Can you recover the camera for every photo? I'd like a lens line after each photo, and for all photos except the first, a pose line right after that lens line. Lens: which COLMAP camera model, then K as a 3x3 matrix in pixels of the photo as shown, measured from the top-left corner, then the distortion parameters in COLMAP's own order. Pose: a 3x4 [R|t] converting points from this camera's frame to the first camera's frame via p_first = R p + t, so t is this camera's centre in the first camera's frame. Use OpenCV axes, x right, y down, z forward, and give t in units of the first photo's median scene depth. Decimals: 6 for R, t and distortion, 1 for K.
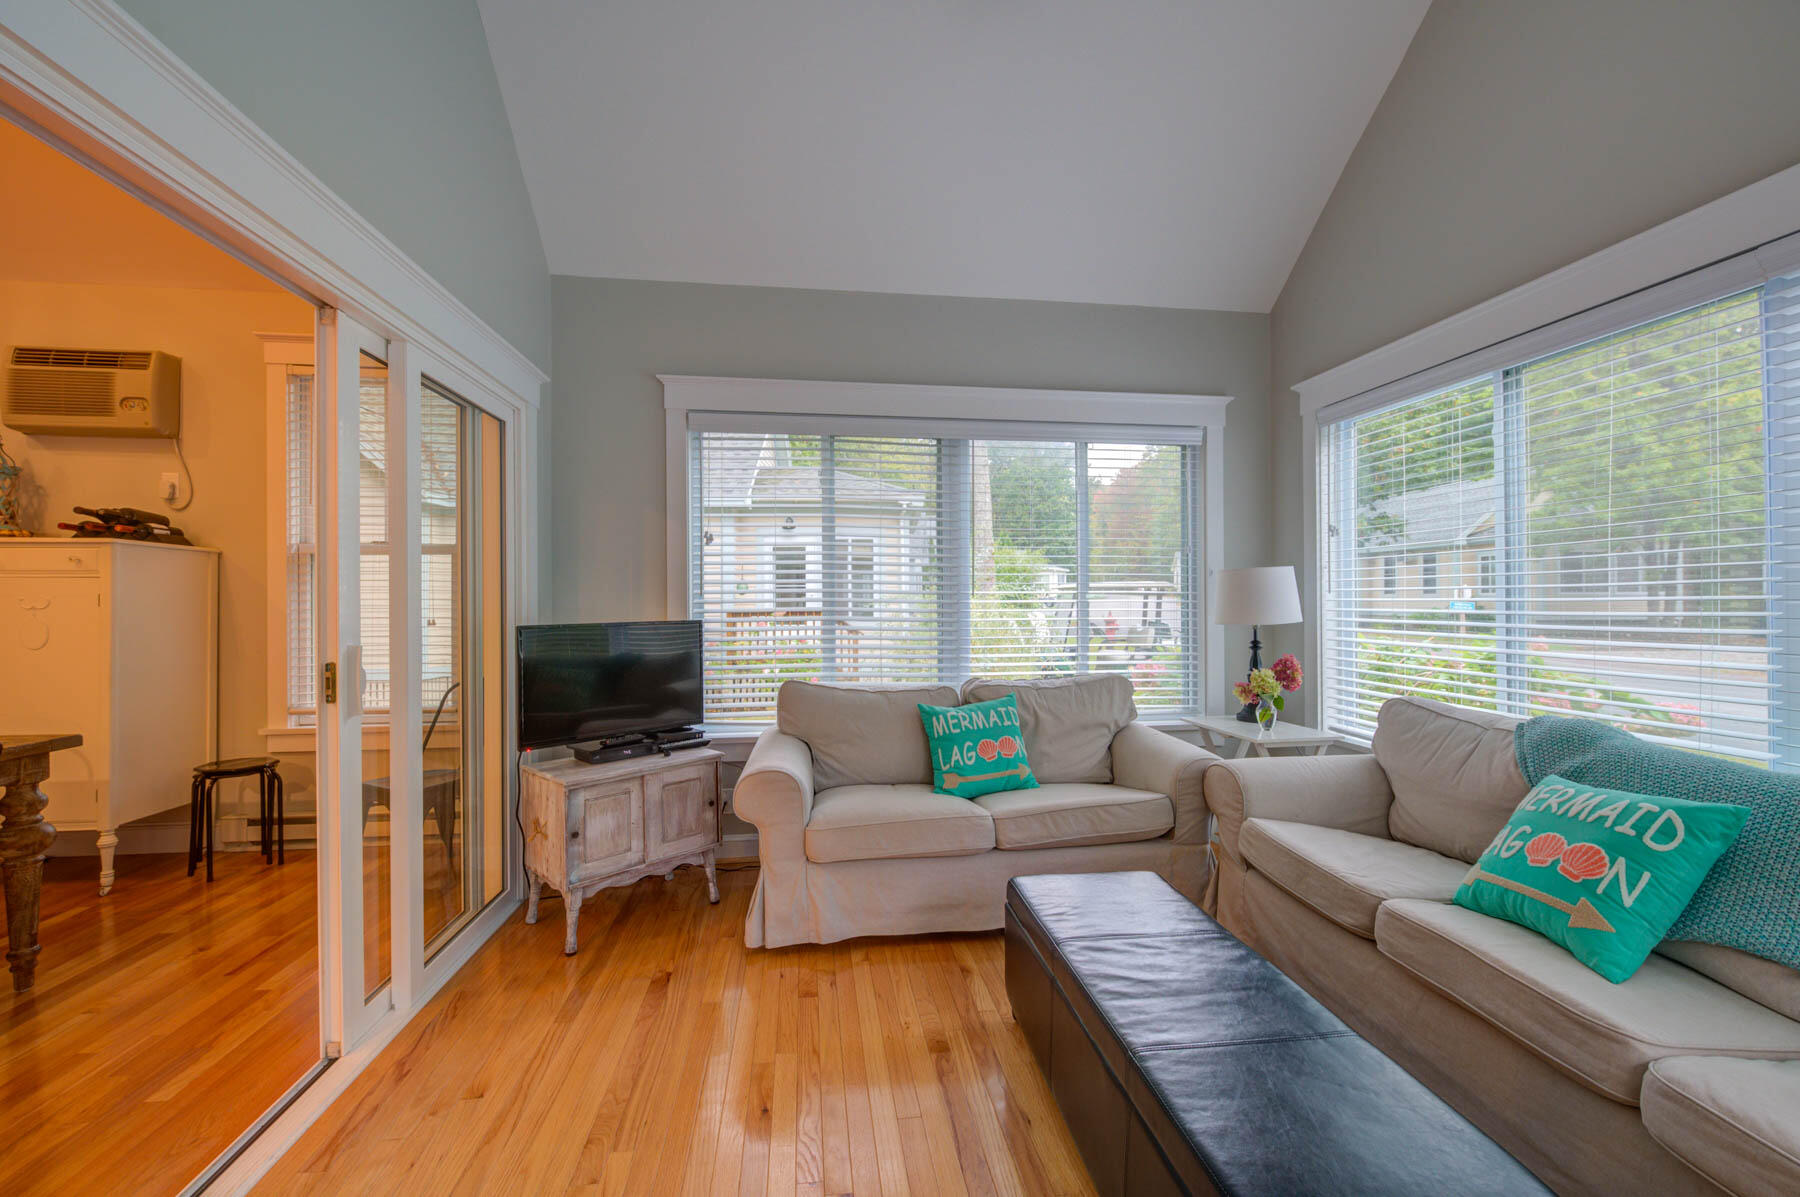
lens RADIAL K [[711.9, 0, 894.5], [0, 711.9, 598.5], [0, 0, 1]] dist [-0.000709, -0.002952]
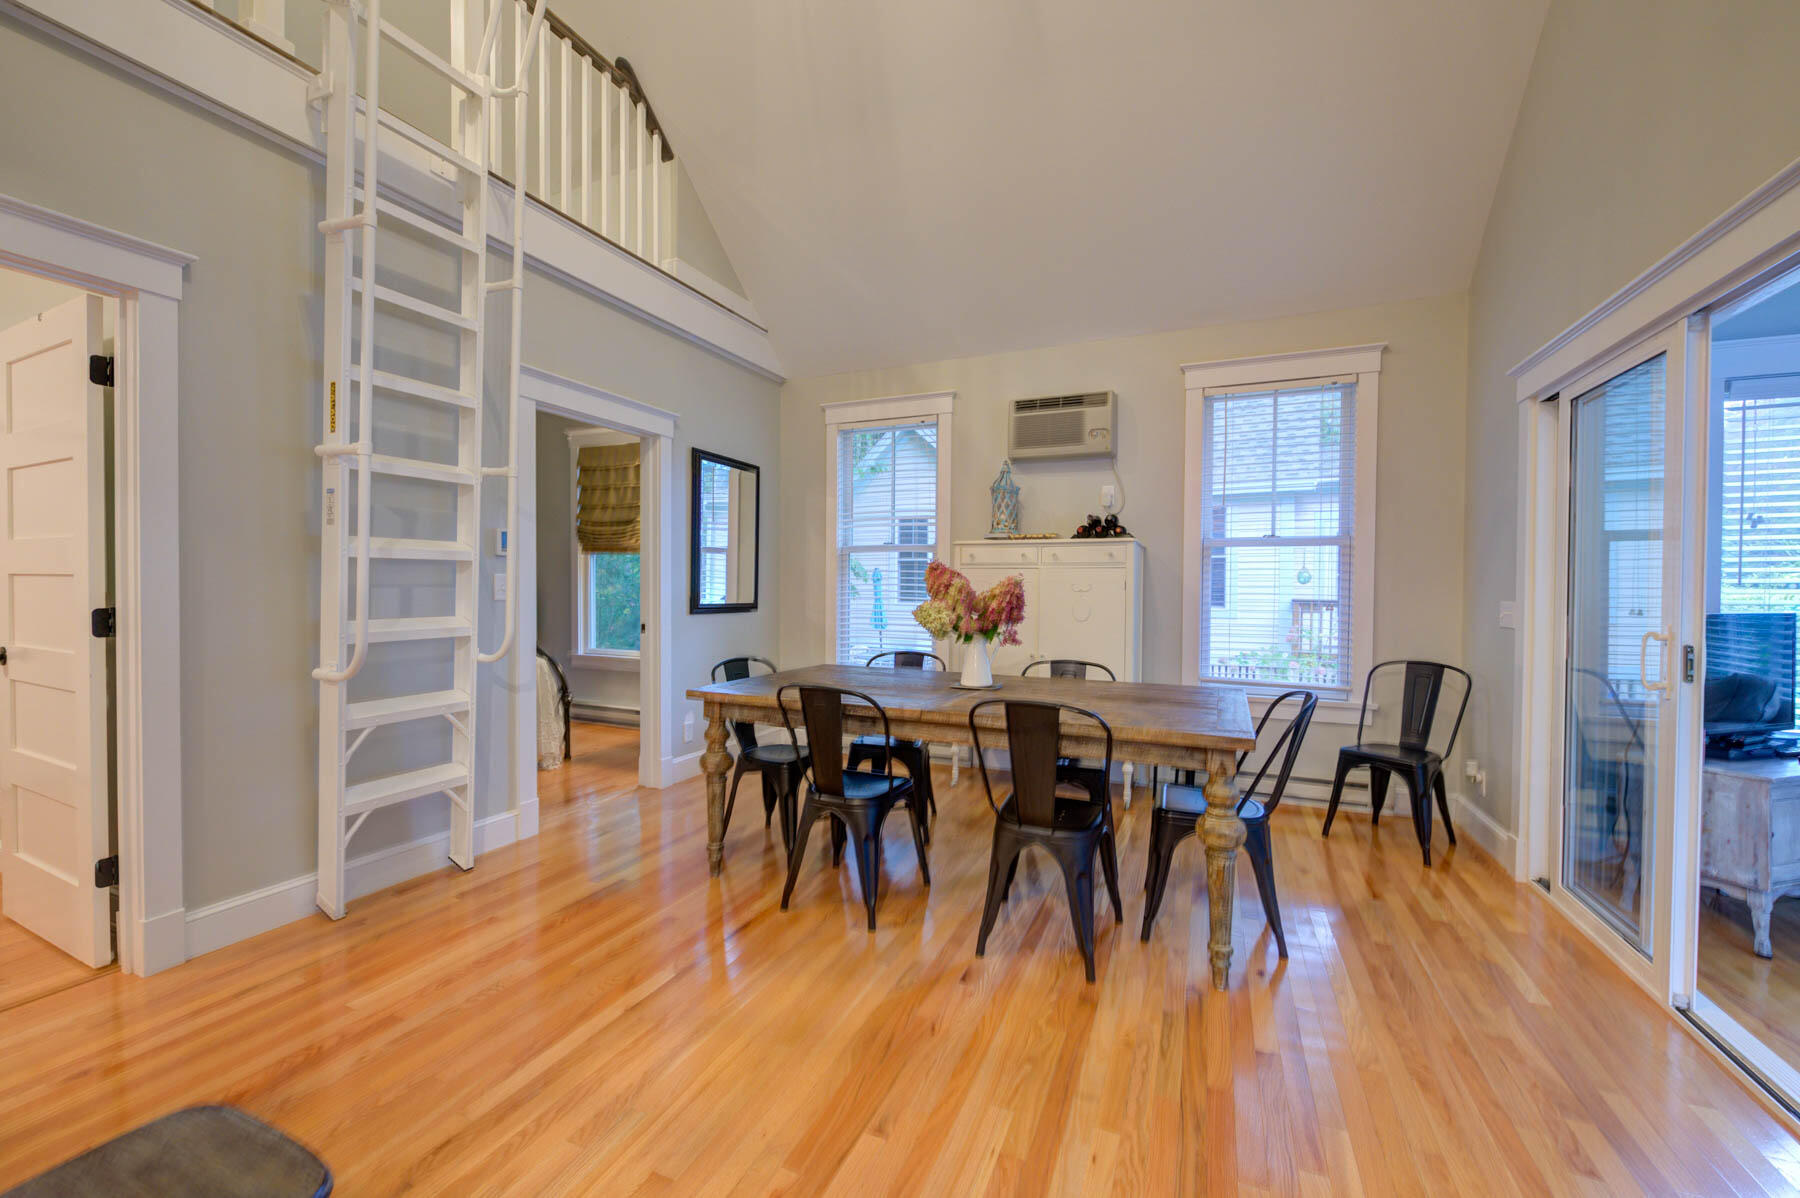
lens RADIAL K [[711.9, 0, 897.9], [0, 711.9, 603.4], [0, 0, 1]] dist [-0.000709, -0.002952]
pose [[0.851639, 0.021824, -0.523674, -0.834072], [-0.009324, 0.999605, 0.026495, 0.005447], [0.524045, -0.017682, 0.851507, -0.365960]]
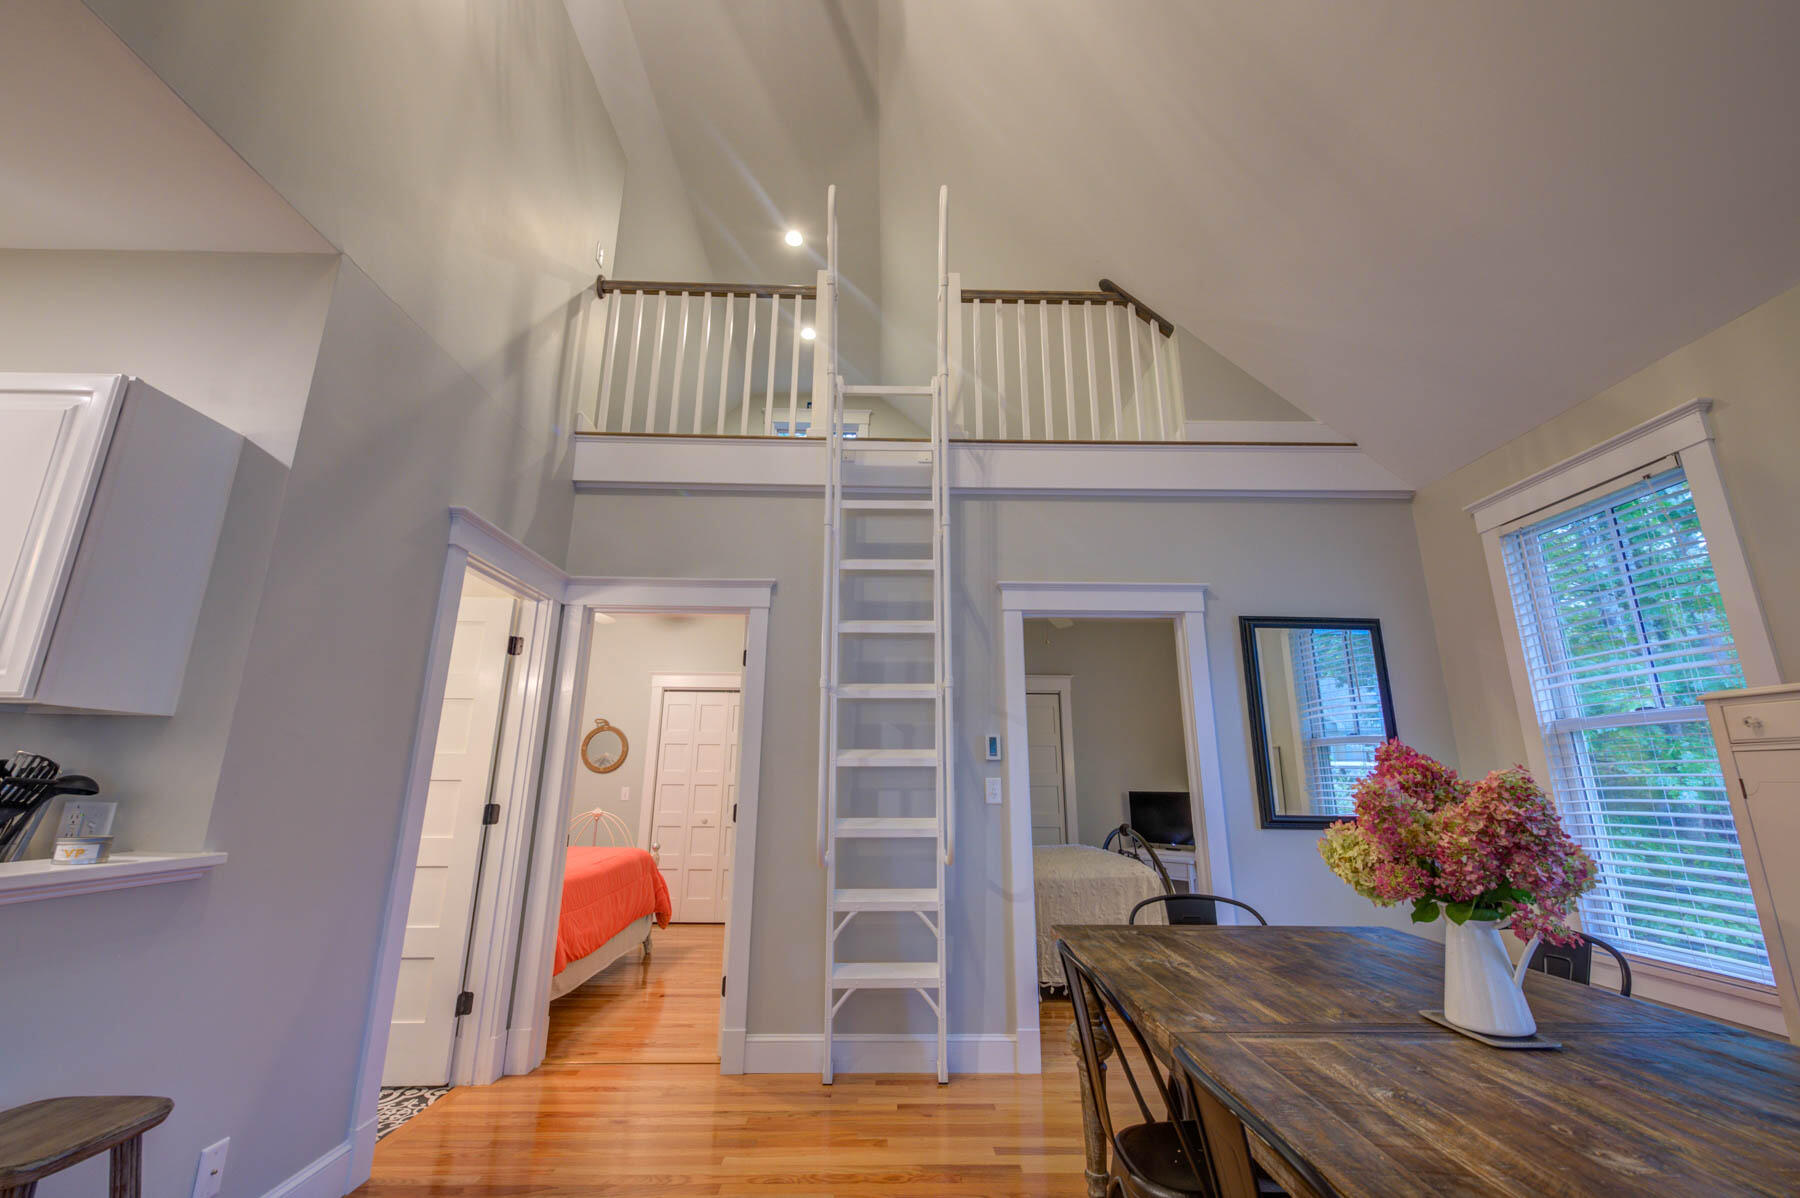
lens RADIAL K [[711.9, 0, 902.2], [0, 711.9, 600.2], [0, 0, 1]] dist [-0.000709, -0.002952]
pose [[-0.116625, -0.246127, -0.962195, -0.724788], [-0.004060, 0.968917, -0.247354, 0.001209], [0.993168, -0.024941, -0.113999, 0.283107]]
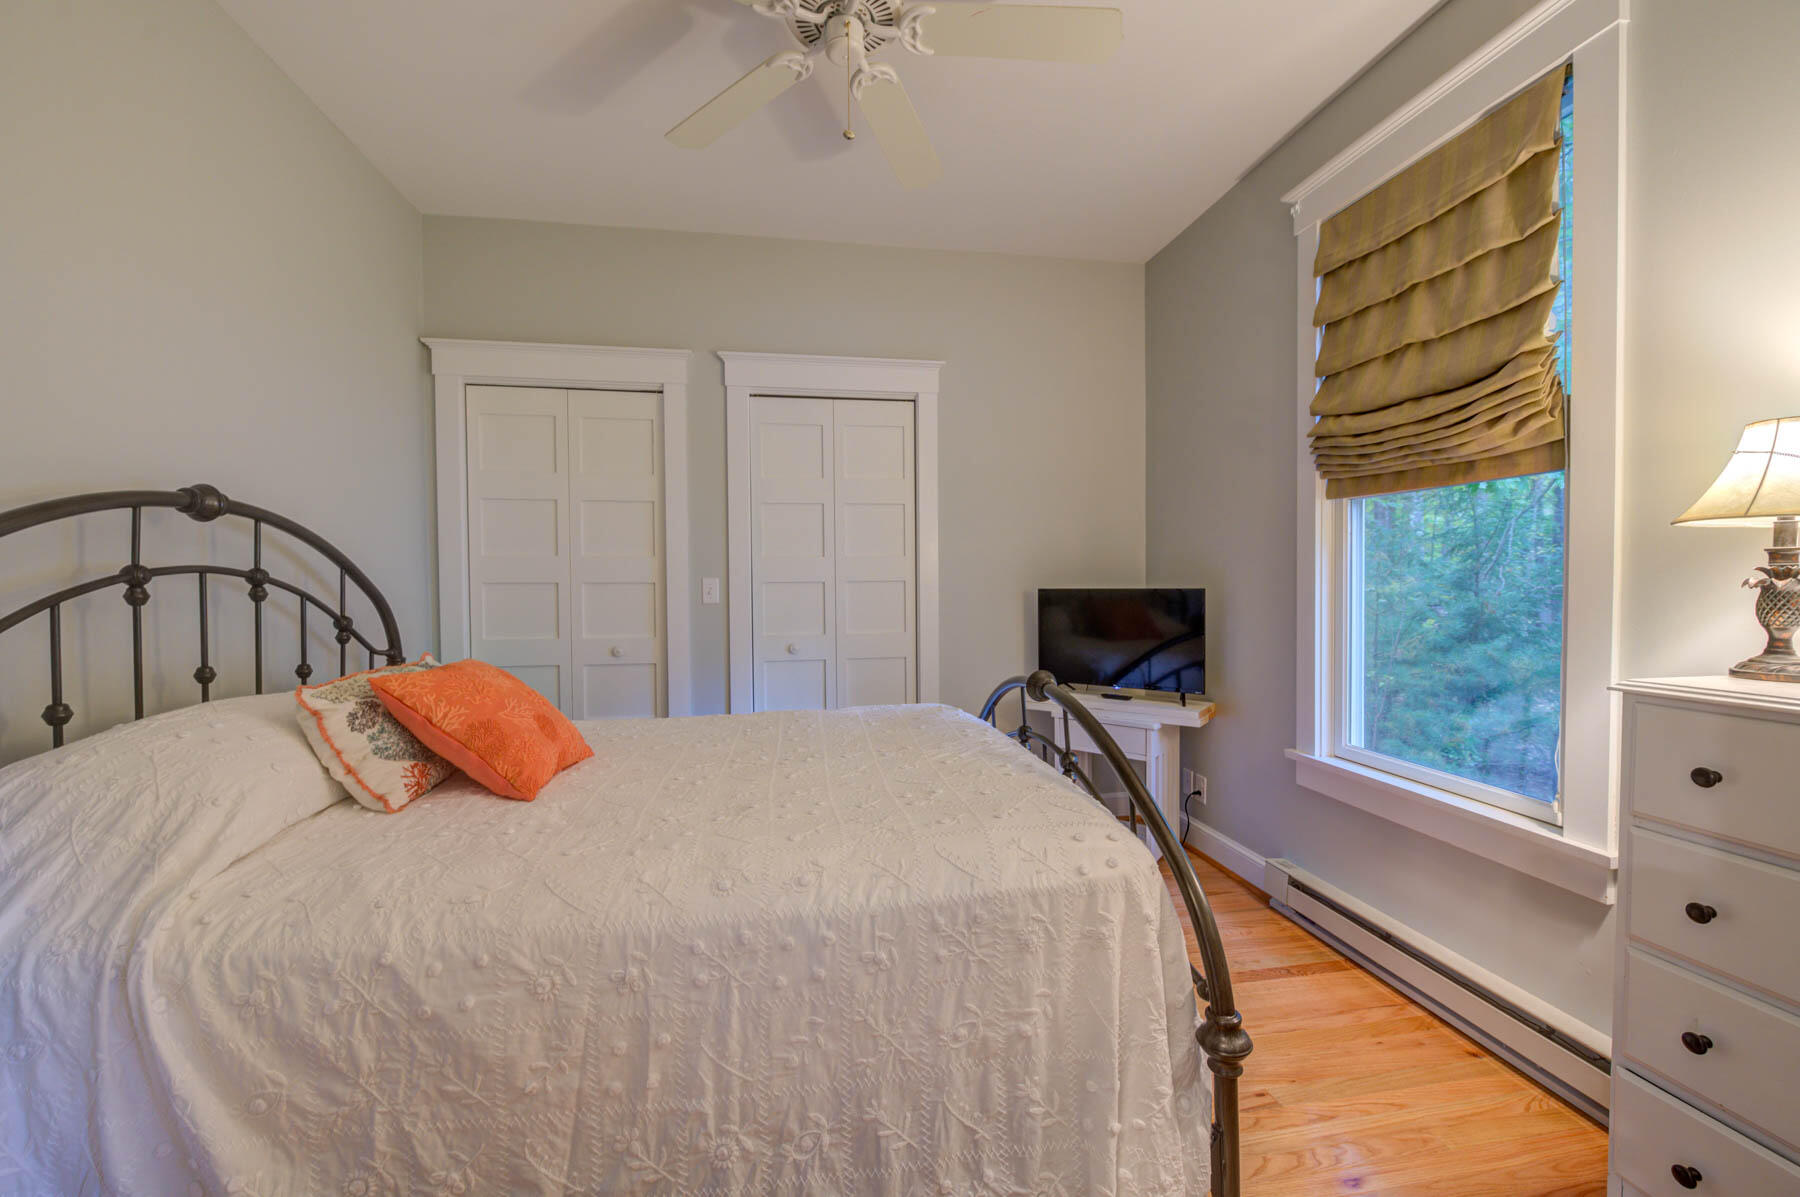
lens RADIAL K [[711.9, 0, 900.5], [0, 711.9, 586.0], [0, 0, 1]] dist [-0.000709, -0.002952]
pose [[0.033863, 0.015874, -0.999300, -1.996694], [0.002360, 0.999870, 0.015963, 0.007340], [0.999424, -0.002899, 0.033821, 0.467117]]
